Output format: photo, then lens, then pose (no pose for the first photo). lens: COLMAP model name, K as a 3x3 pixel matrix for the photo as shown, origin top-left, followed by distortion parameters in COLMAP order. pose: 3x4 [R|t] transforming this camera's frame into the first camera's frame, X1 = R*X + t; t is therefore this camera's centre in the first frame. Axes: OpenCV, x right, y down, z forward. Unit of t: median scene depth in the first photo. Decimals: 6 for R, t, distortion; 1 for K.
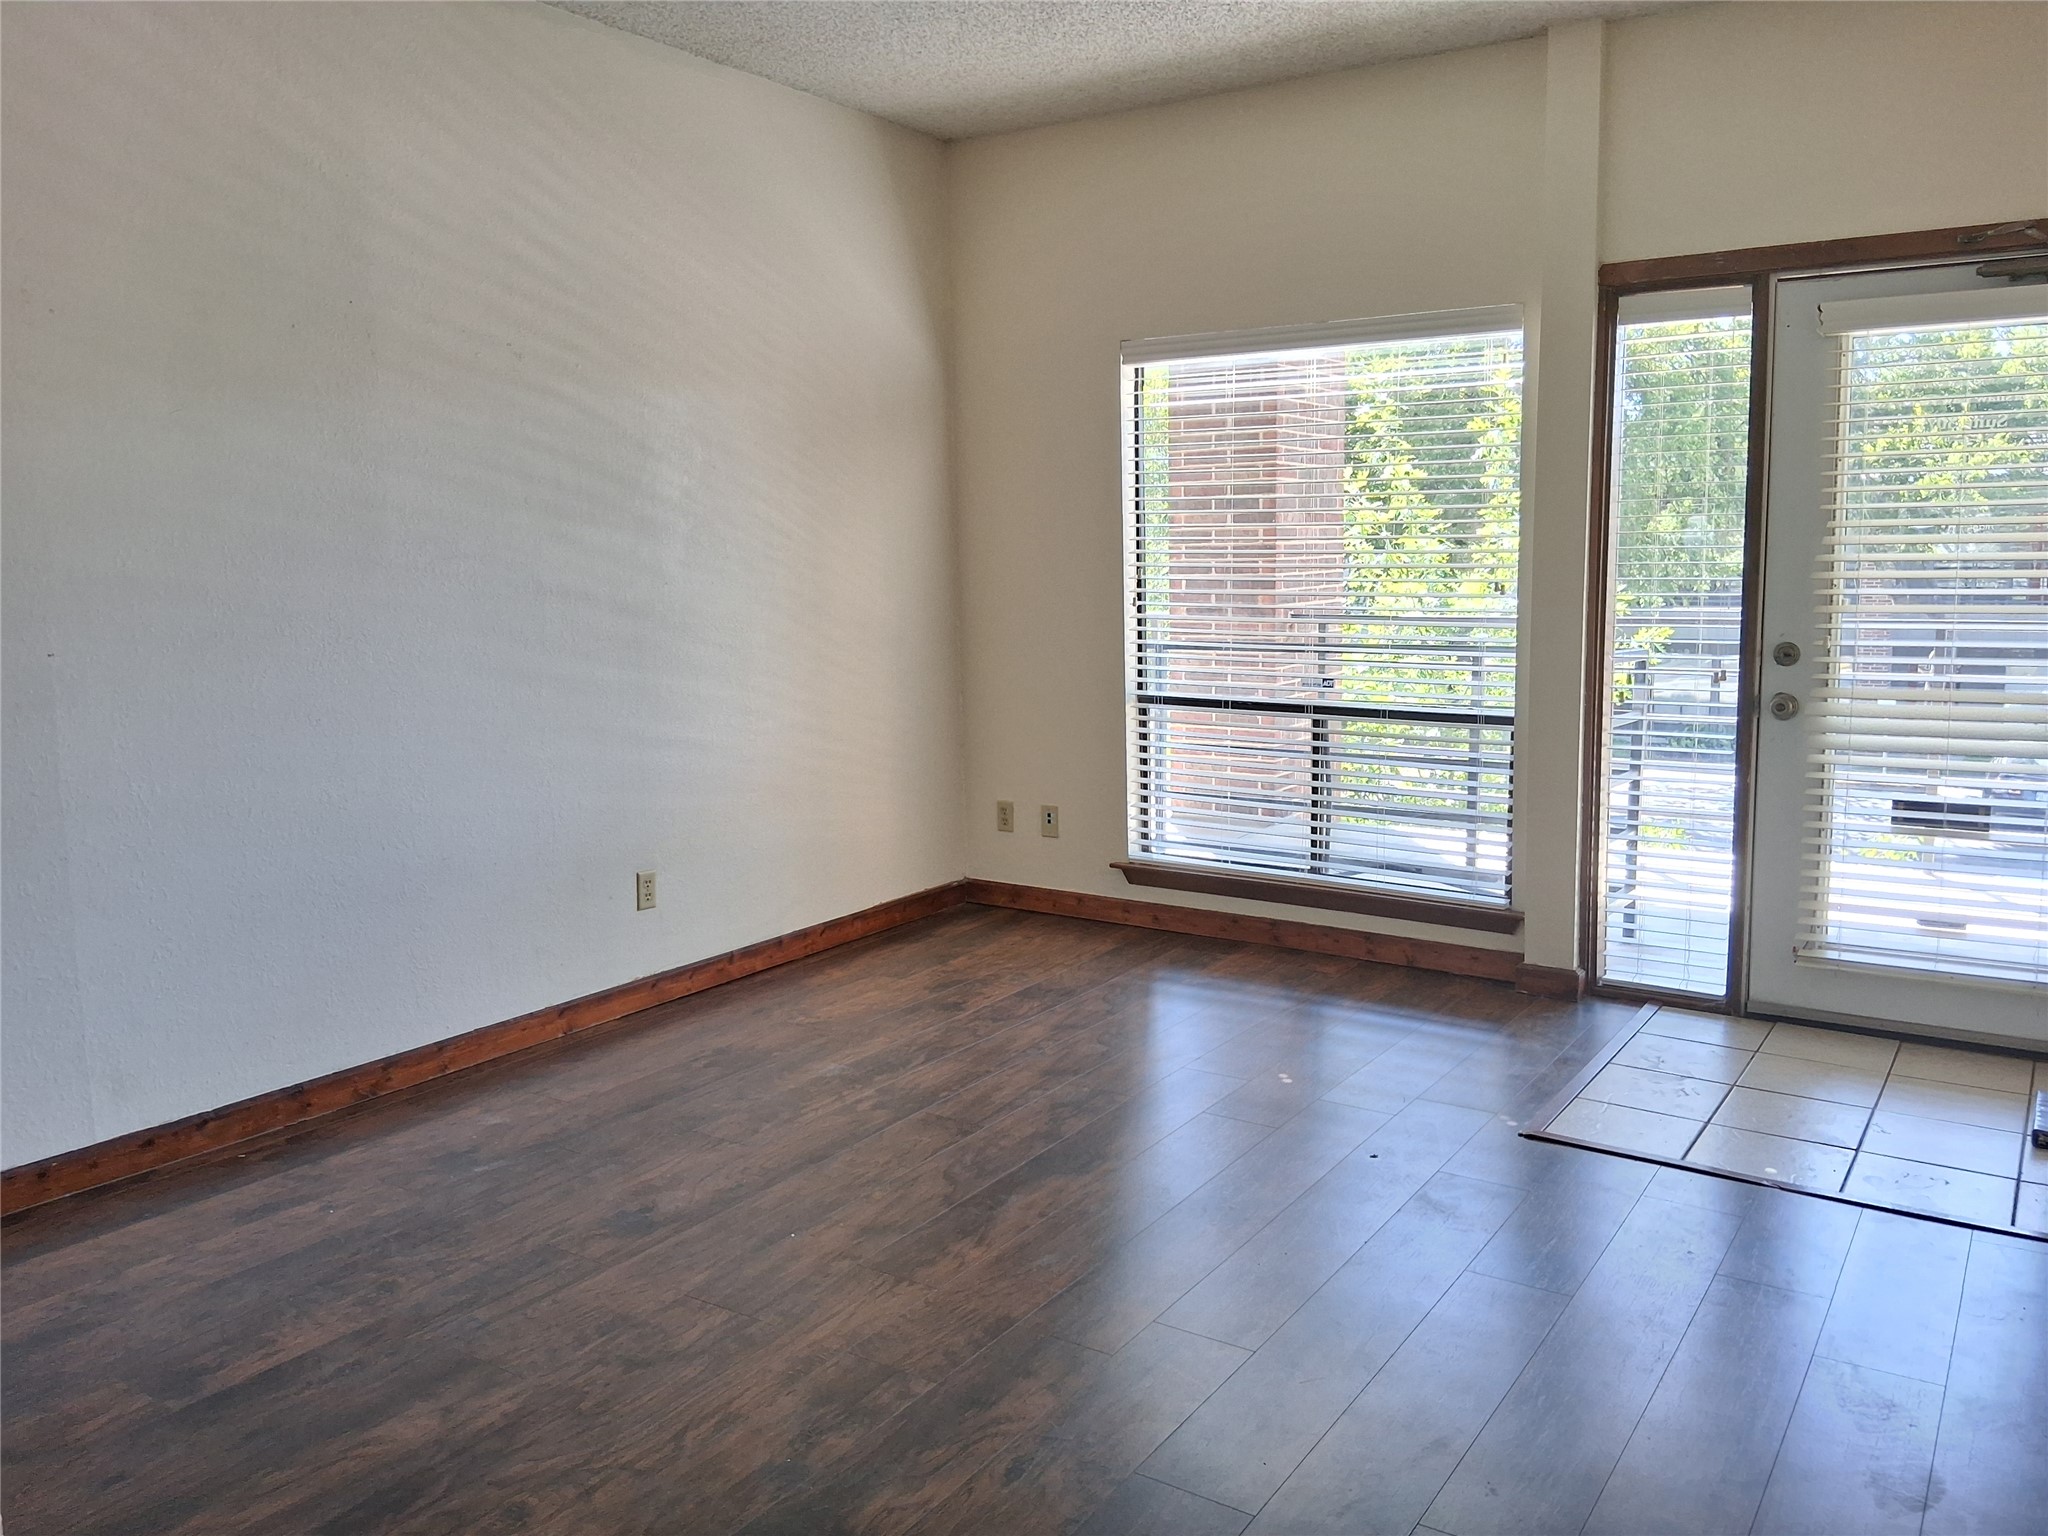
lens RADIAL K [[1565.0, 0, 1024.0], [0, 1565.0, 768.0], [0, 0, 1]] dist [0.100914, -0.180926]
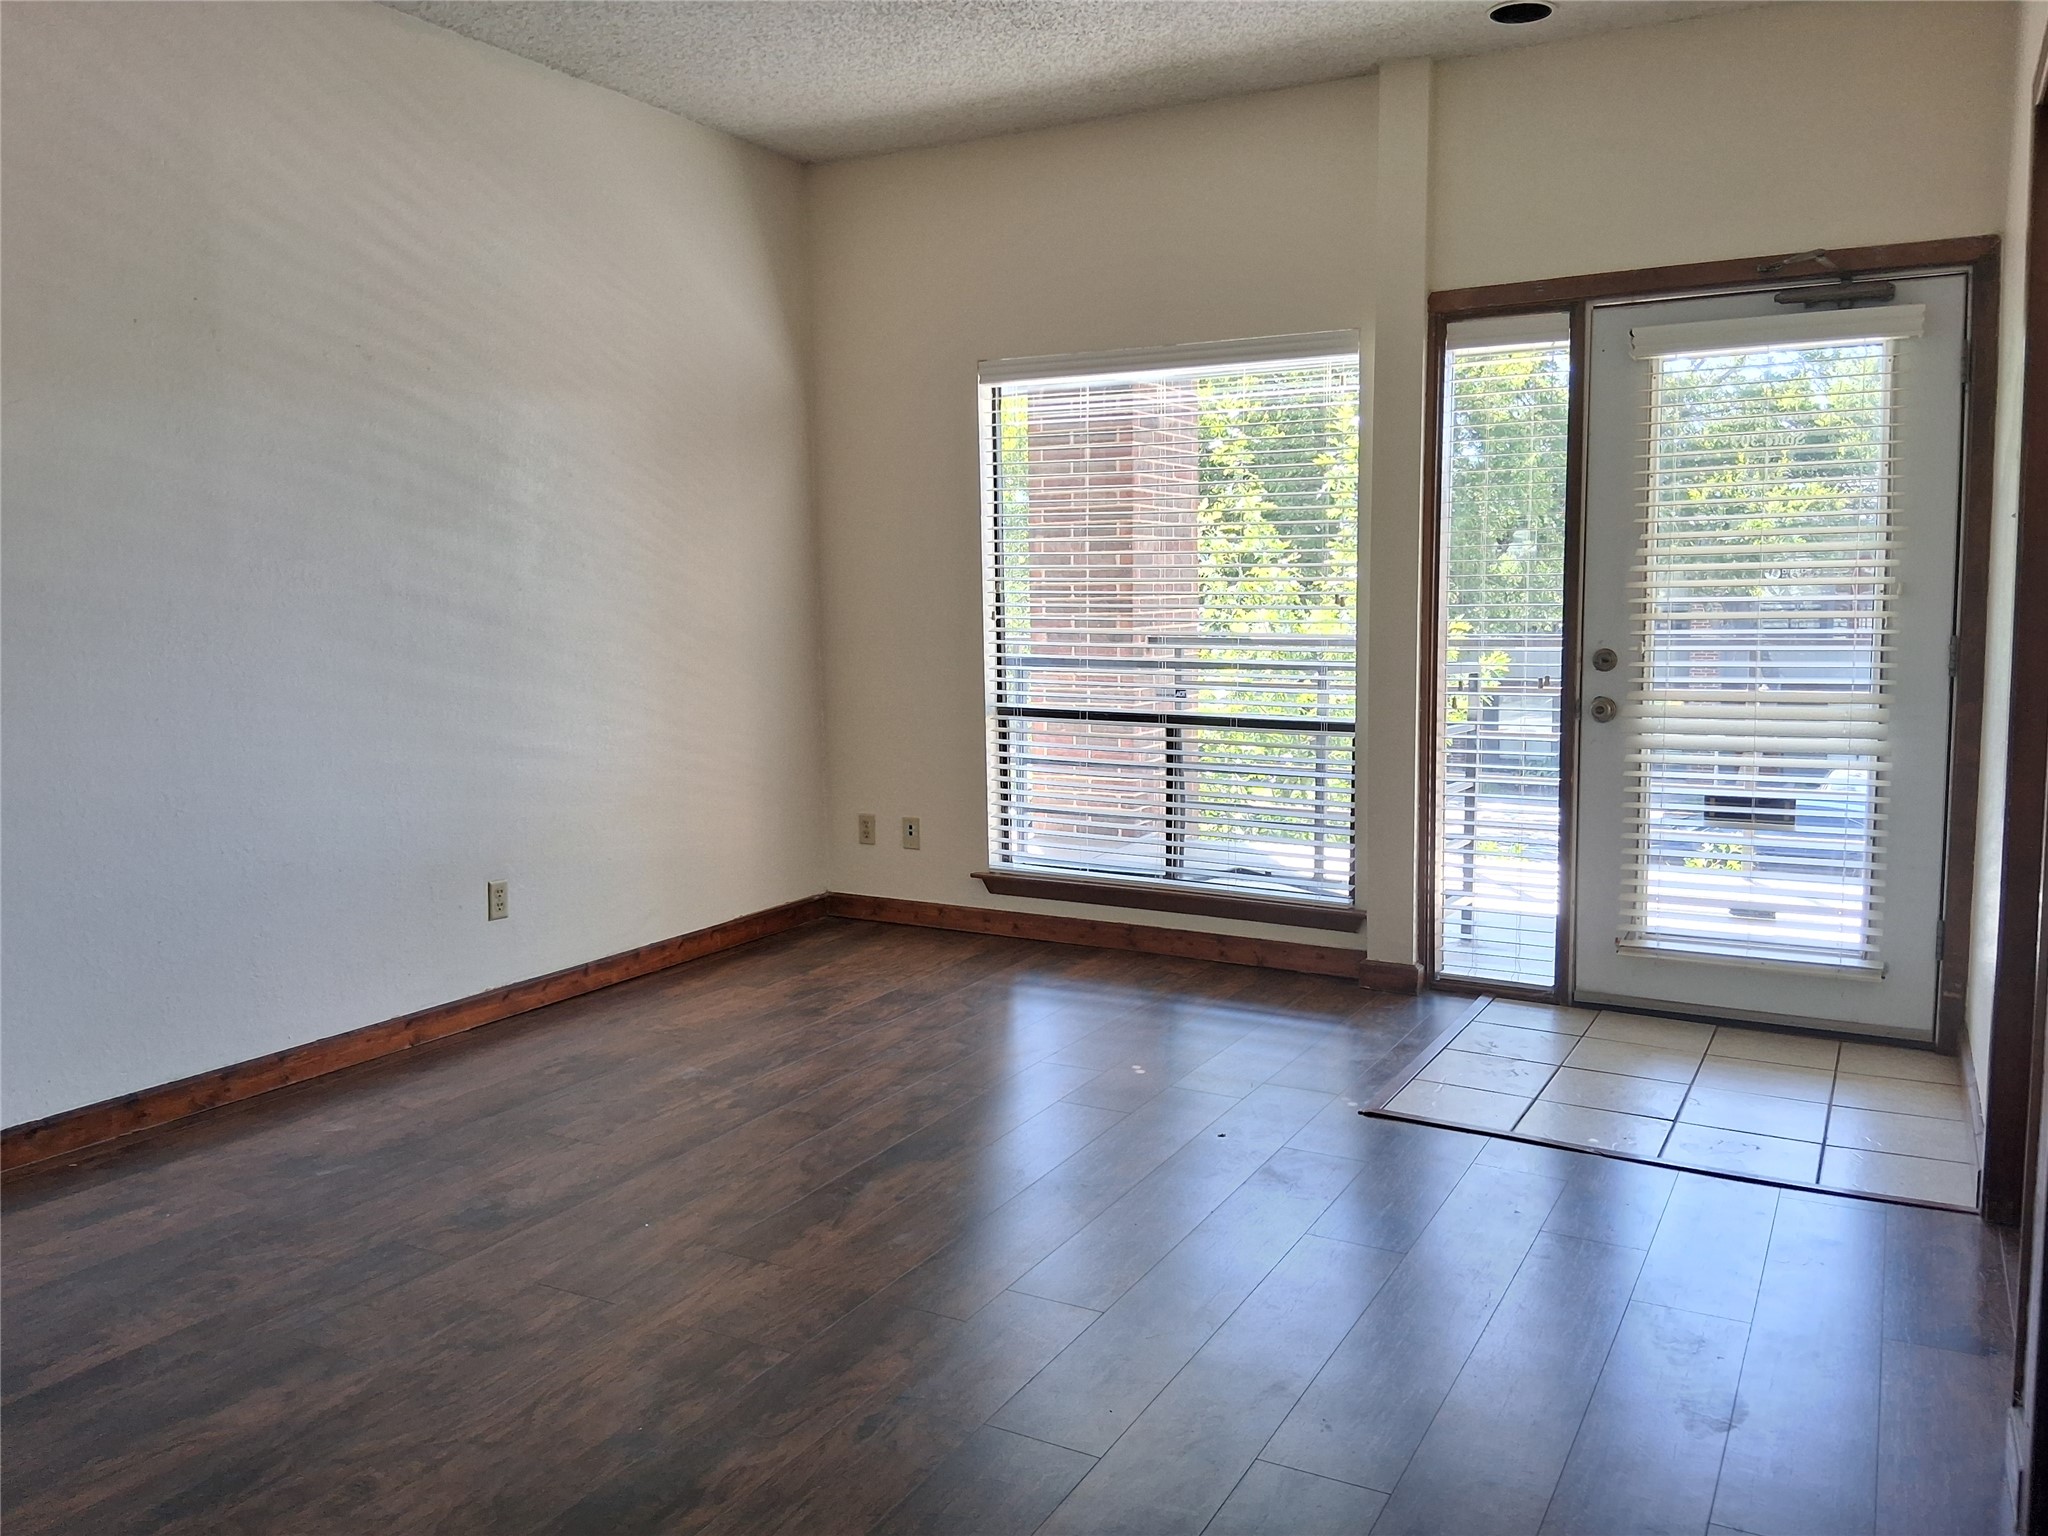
lens RADIAL K [[1565.0, 0, 1024.0], [0, 1565.0, 768.0], [0, 0, 1]] dist [0.100914, -0.180926]
pose [[0.996445, -0.003515, 0.084171, 0.005697], [0.005740, 0.999640, -0.026207, 0.026180], [-0.084048, 0.026597, 0.996107, -0.016878]]
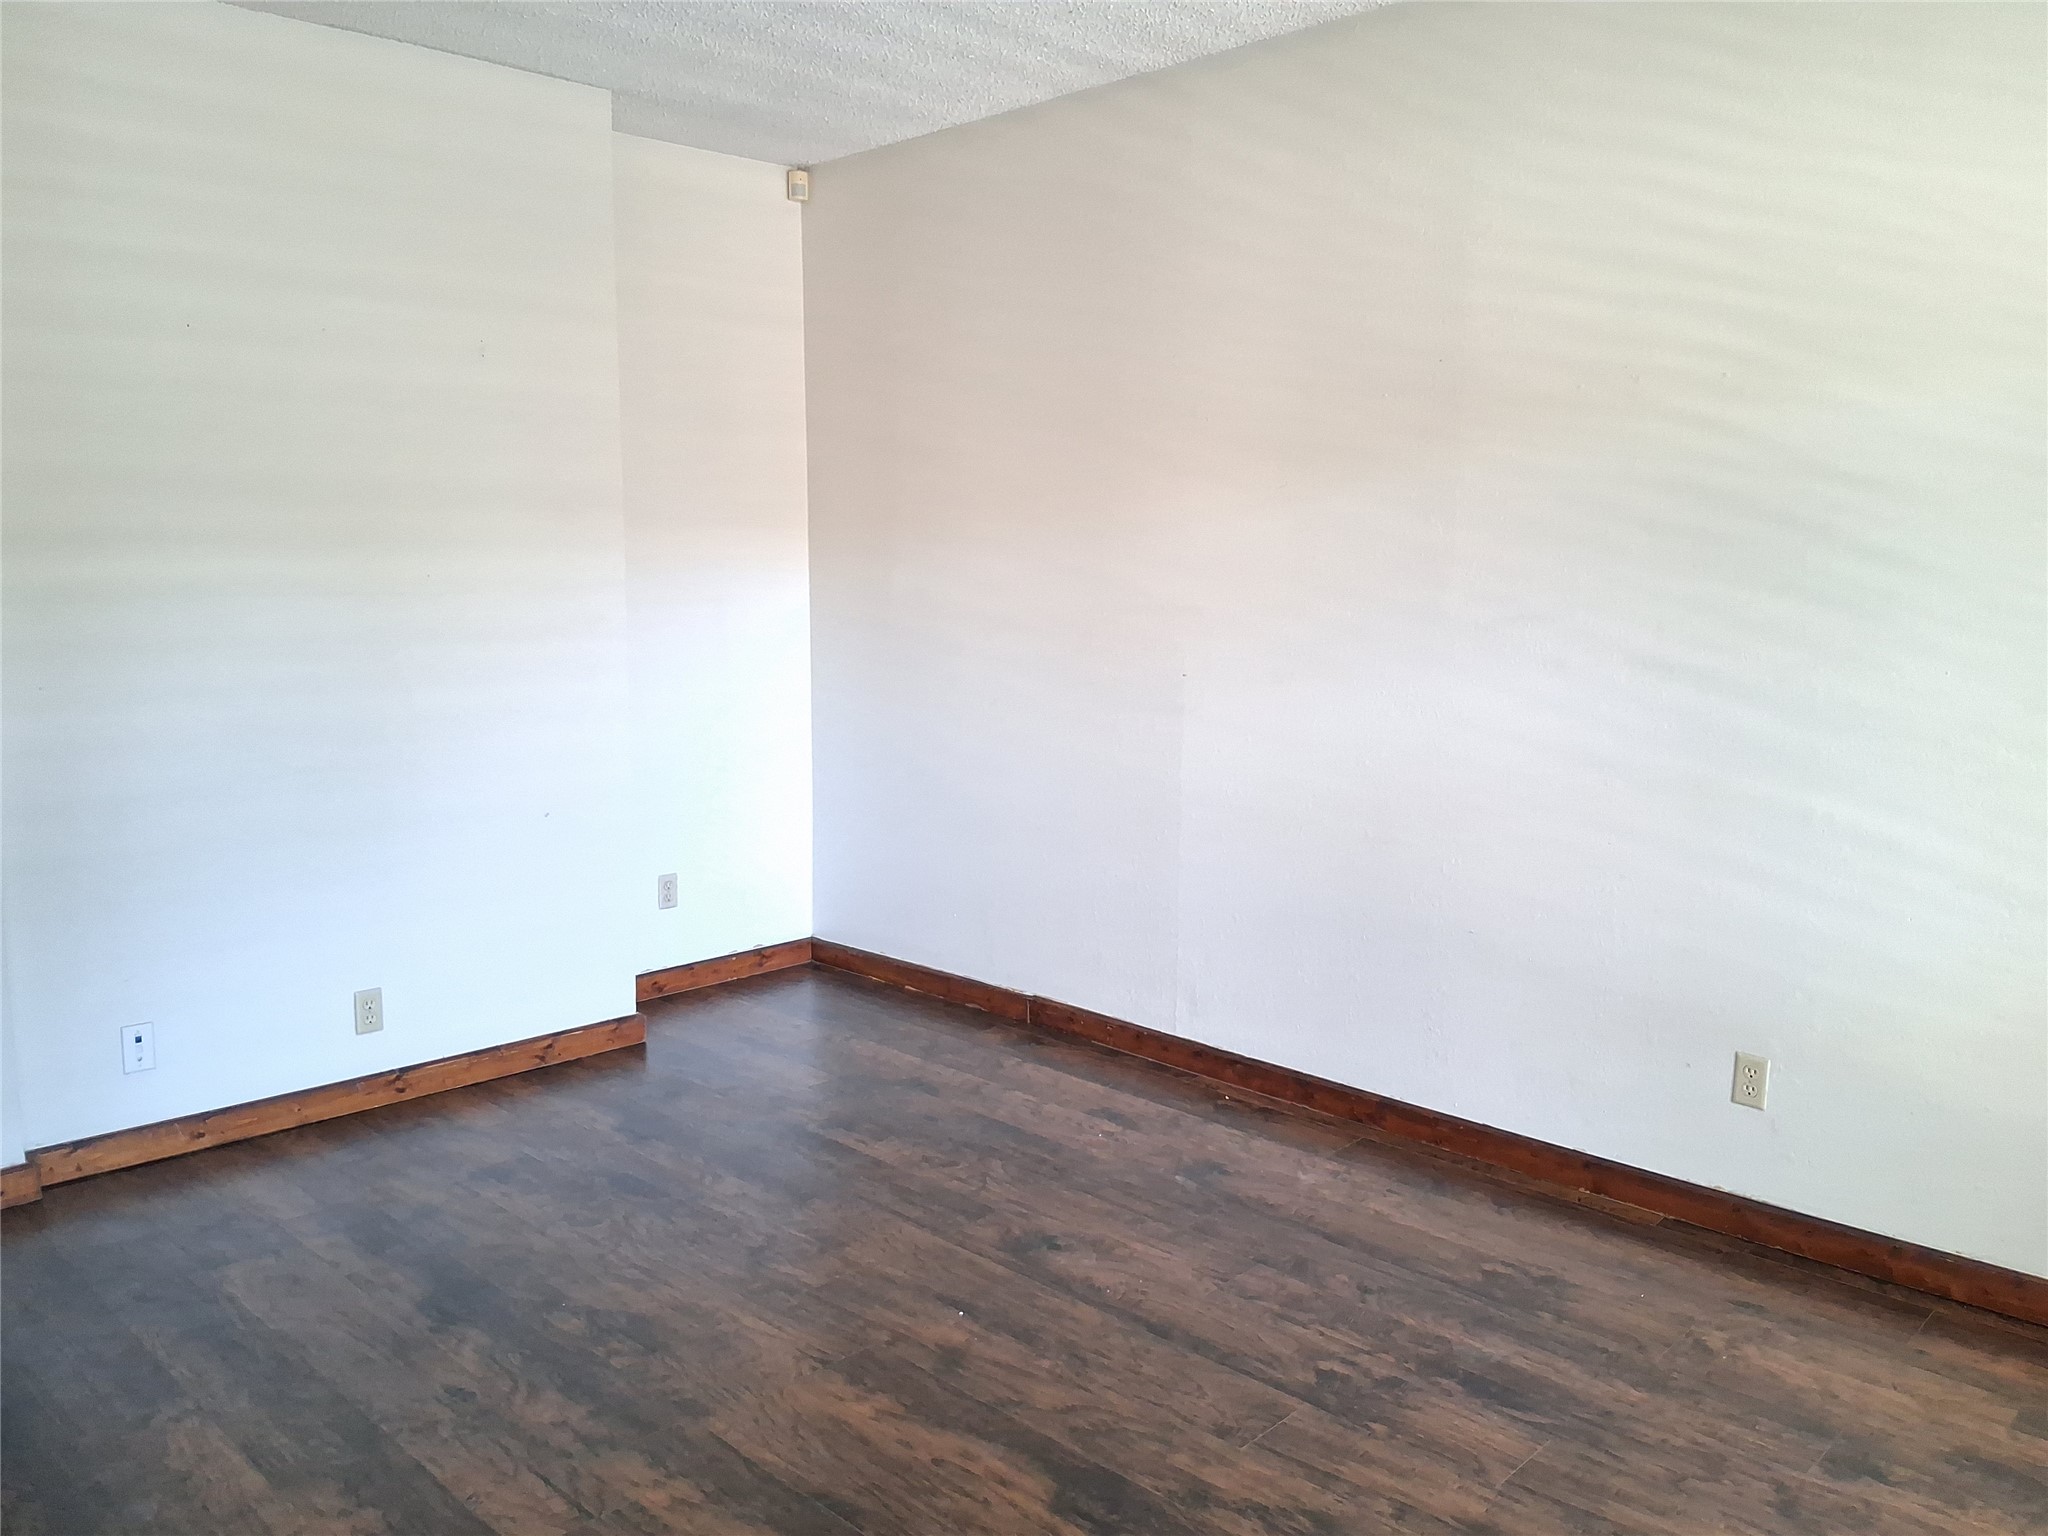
lens RADIAL K [[1565.0, 0, 1024.0], [0, 1565.0, 768.0], [0, 0, 1]] dist [0.100914, -0.180926]
pose [[-0.187010, 0.146810, -0.971326, 0.567470], [-0.134097, 0.975699, 0.173289, -0.159993], [0.973163, 0.162658, -0.162778, 0.861164]]
